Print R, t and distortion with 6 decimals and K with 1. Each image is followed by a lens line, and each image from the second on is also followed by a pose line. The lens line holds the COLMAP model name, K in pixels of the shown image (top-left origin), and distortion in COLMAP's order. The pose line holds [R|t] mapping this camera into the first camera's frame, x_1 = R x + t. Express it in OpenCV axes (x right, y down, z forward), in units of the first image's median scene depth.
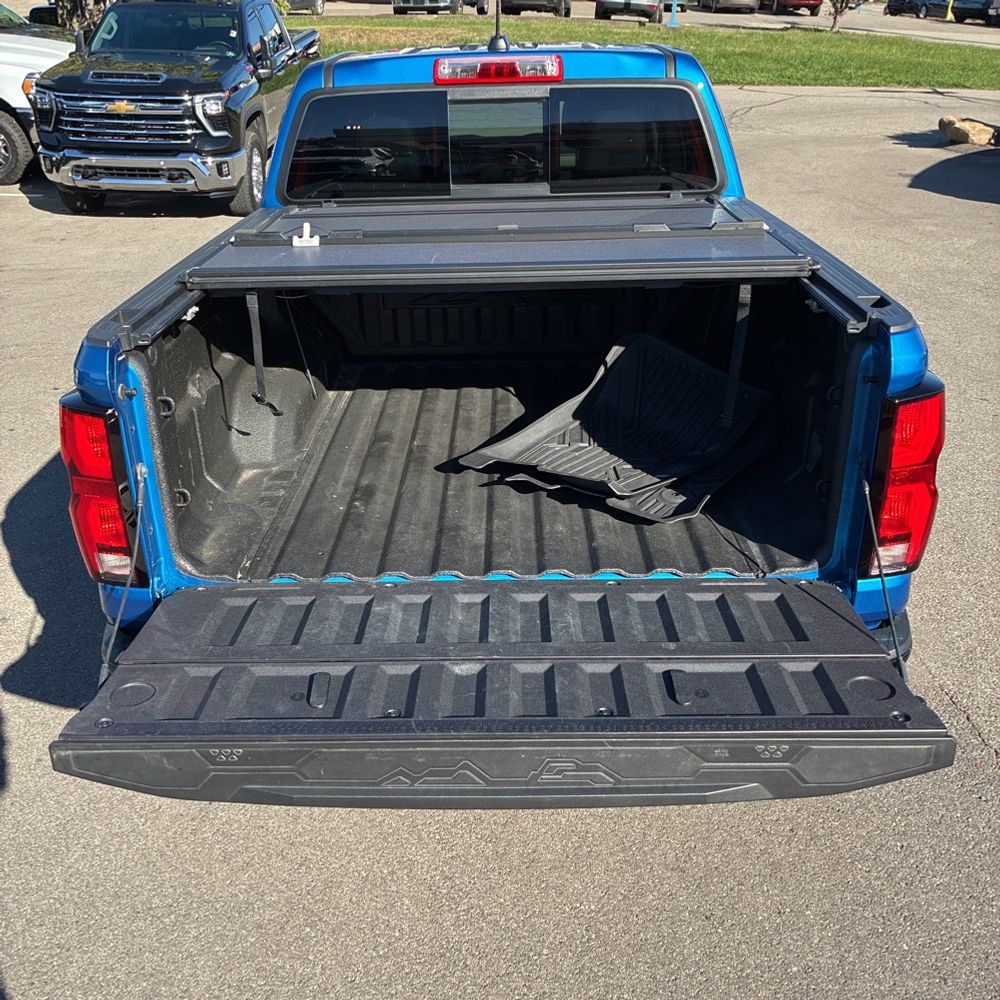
lens RADIAL K [[1003.7, 0, 501.9], [0, 1003.7, 508.8], [0, 0, 1]] dist [0.021582, -0.012479]
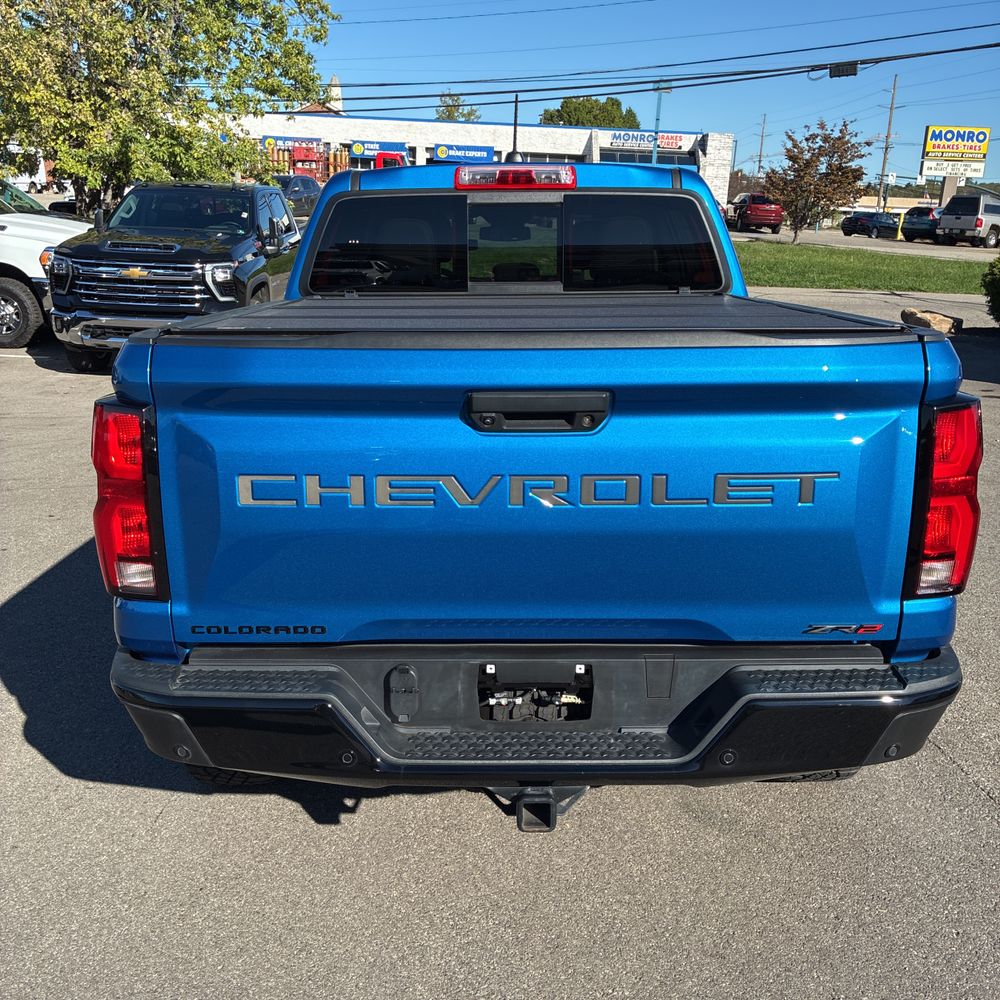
lens RADIAL K [[1004.2, 0, 500.0], [0, 1004.2, 500.0], [0, 0, 1]] dist [0.020214, -0.013794]
pose [[0.999731, 0.013493, 0.018849, -0.015555], [-0.009487, 0.980072, -0.198418, 0.048369], [-0.021150, 0.198186, 0.979936, 0.010484]]
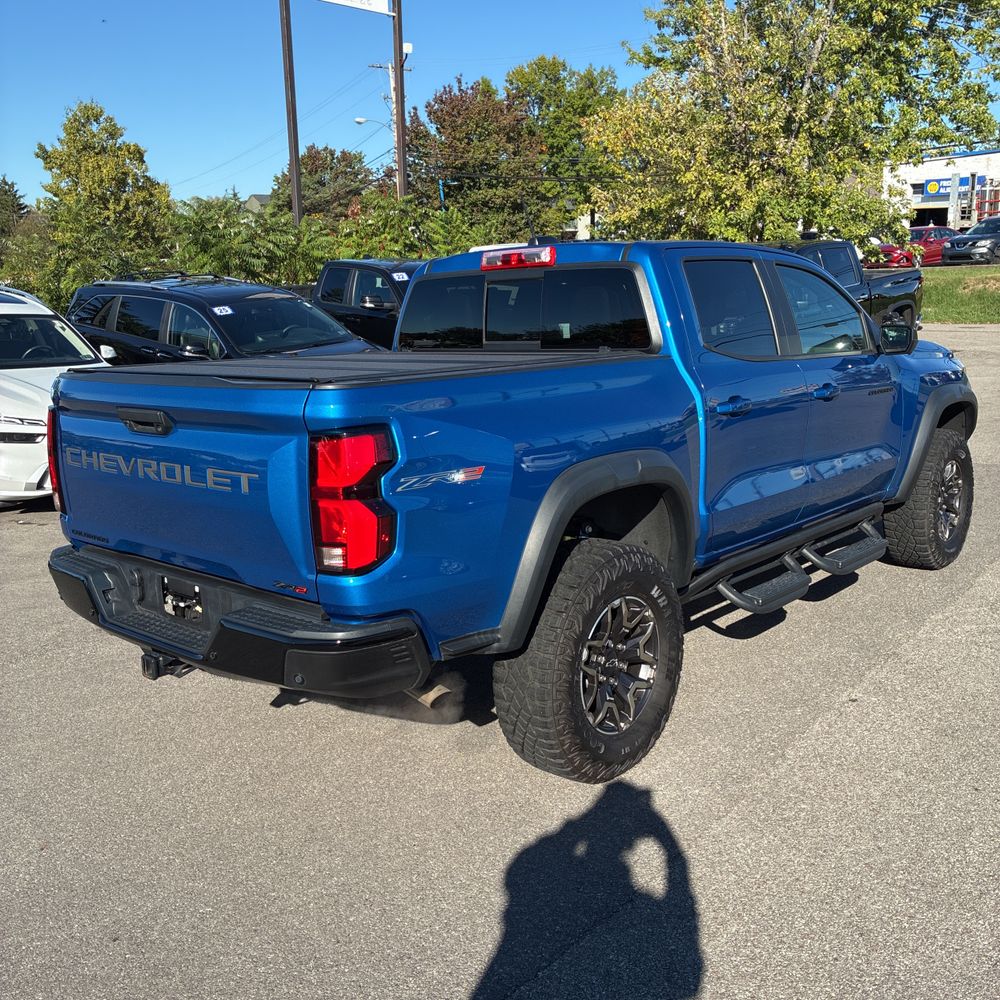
lens RADIAL K [[1004.2, 0, 500.0], [0, 1004.2, 500.0], [0, 0, 1]] dist [0.020214, -0.013794]
pose [[0.753804, 0.117693, -0.646474, 0.390128], [-0.267359, 0.953645, -0.138131, 0.026933], [0.600249, 0.276964, 0.750328, 0.034454]]
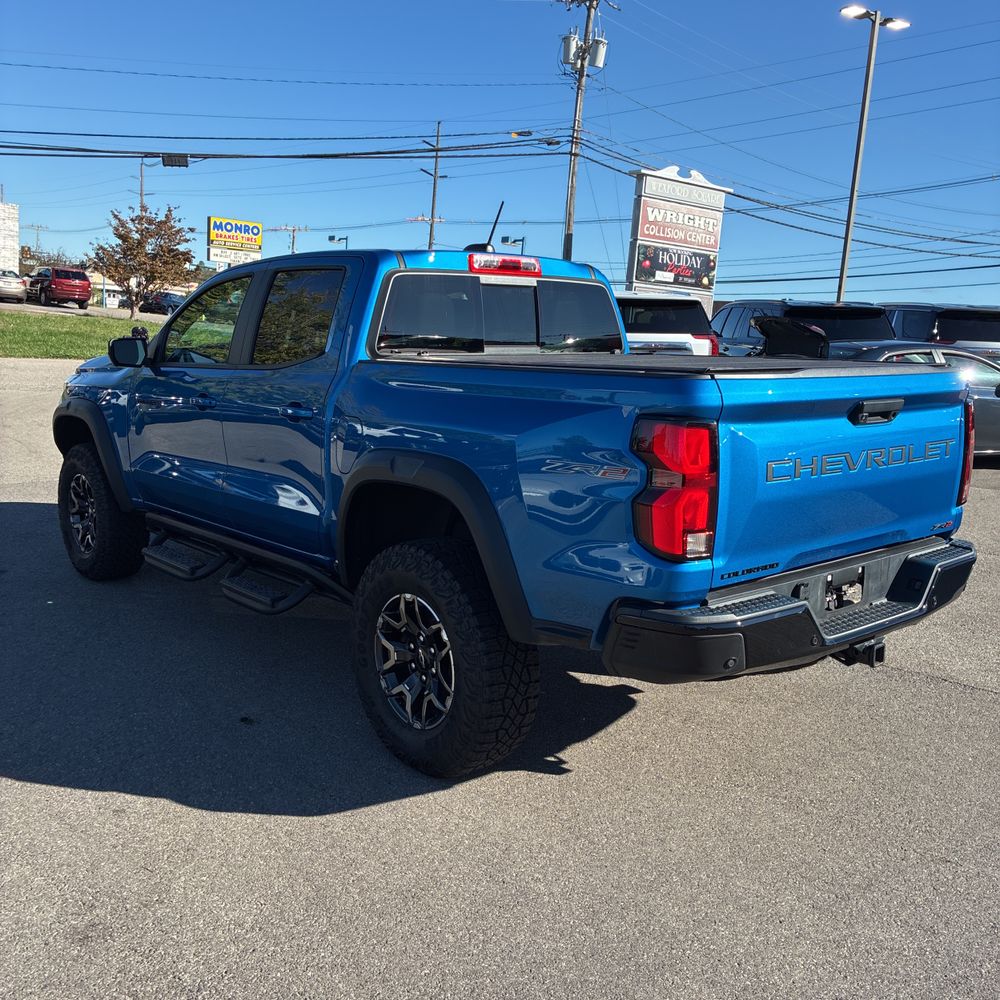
lens RADIAL K [[1004.2, 0, 500.0], [0, 1004.2, 500.0], [0, 0, 1]] dist [0.020214, -0.013794]
pose [[0.744603, -0.077044, 0.663046, -0.415824], [0.257440, 0.949615, -0.178764, 0.048447], [-0.615866, 0.303803, 0.726920, 0.048477]]
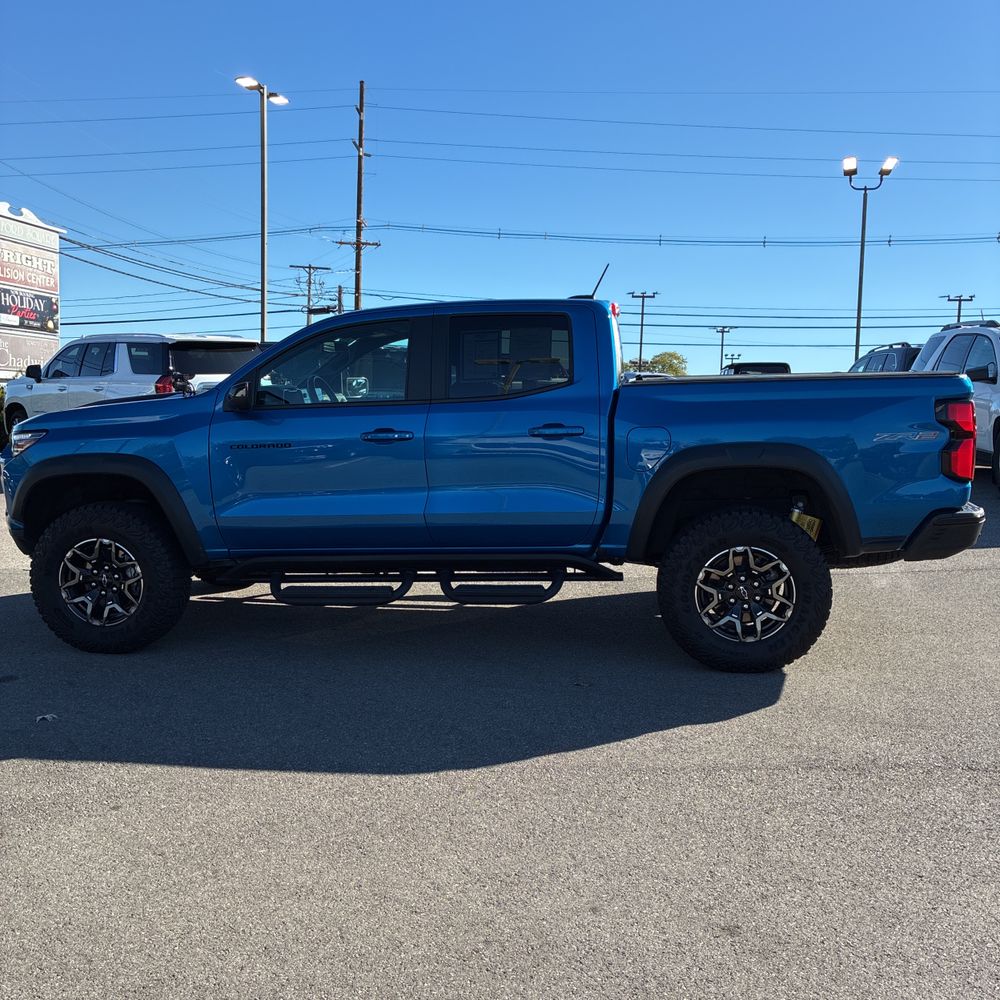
lens RADIAL K [[1004.2, 0, 500.0], [0, 1004.2, 500.0], [0, 0, 1]] dist [0.020214, -0.013794]
pose [[0.122094, -0.104488, 0.987003, -0.813202], [0.441459, 0.896377, 0.040285, -0.132689], [-0.888936, 0.430803, 0.155569, 0.466123]]
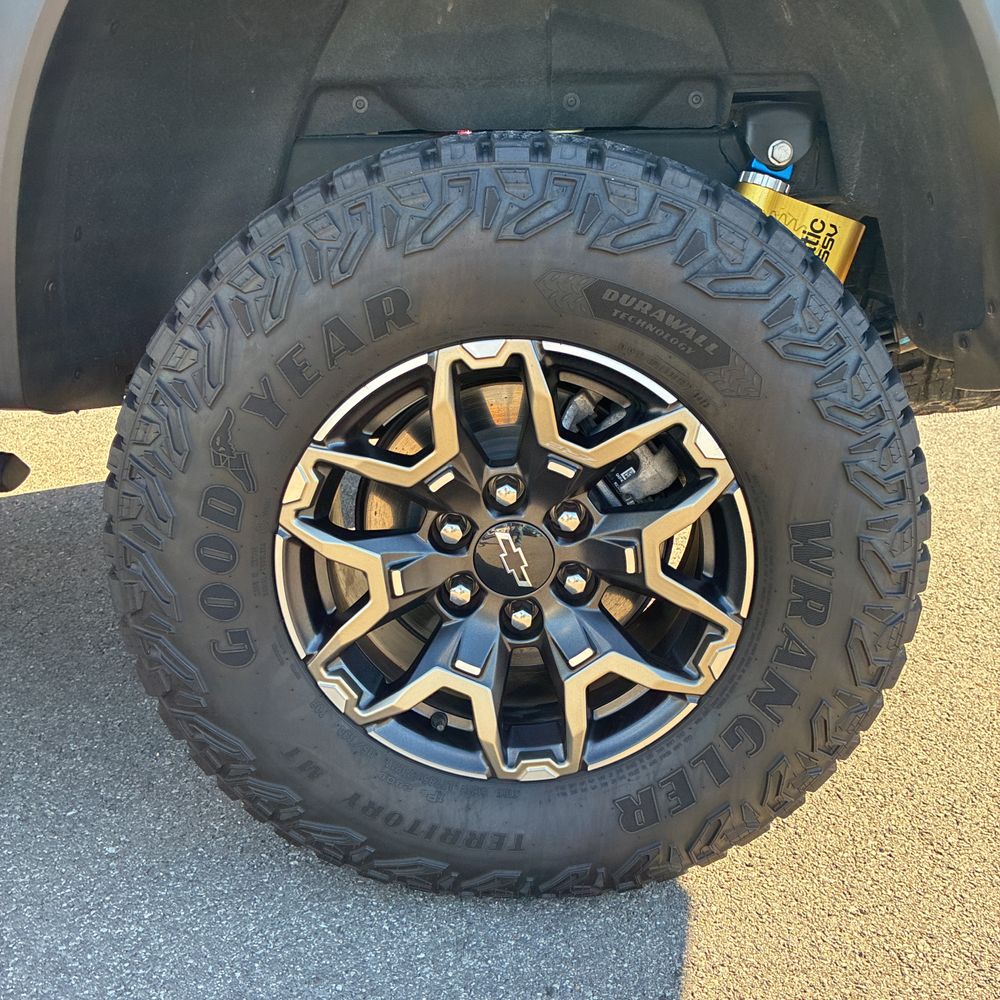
lens RADIAL K [[1004.2, 0, 500.0], [0, 1004.2, 500.0], [0, 0, 1]] dist [0.020214, -0.013794]
pose [[0.010438, -0.303403, 0.952805, -0.259486], [0.430263, 0.861500, 0.269615, -0.022537], [-0.902643, 0.407142, 0.139536, 0.430165]]
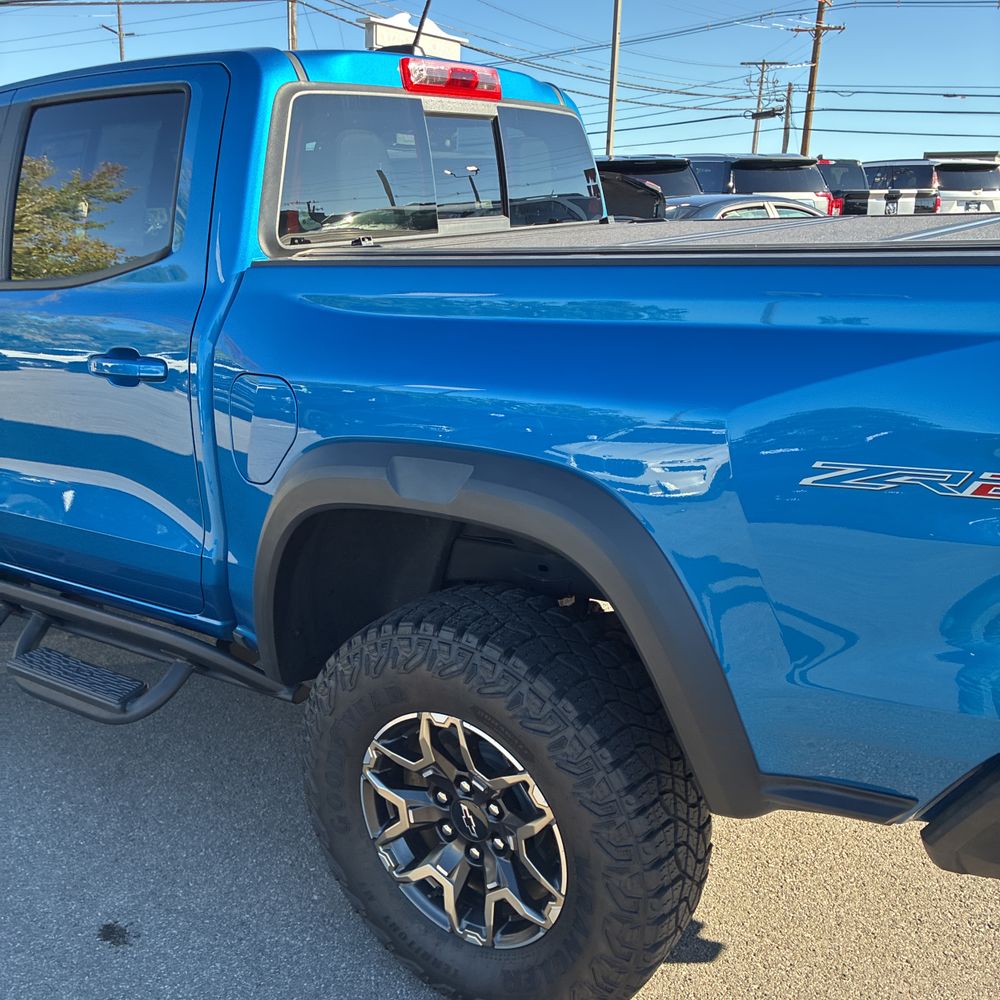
lens RADIAL K [[1018.3, 0, 484.8], [0, 1018.3, 501.3], [0, 0, 1]] dist [-0.010393, 0.032051]
pose [[0.554475, -0.232791, 0.798978, -0.316700], [0.377465, 0.925991, 0.007844, -0.053693], [-0.741672, 0.297236, 0.601310, 0.263448]]
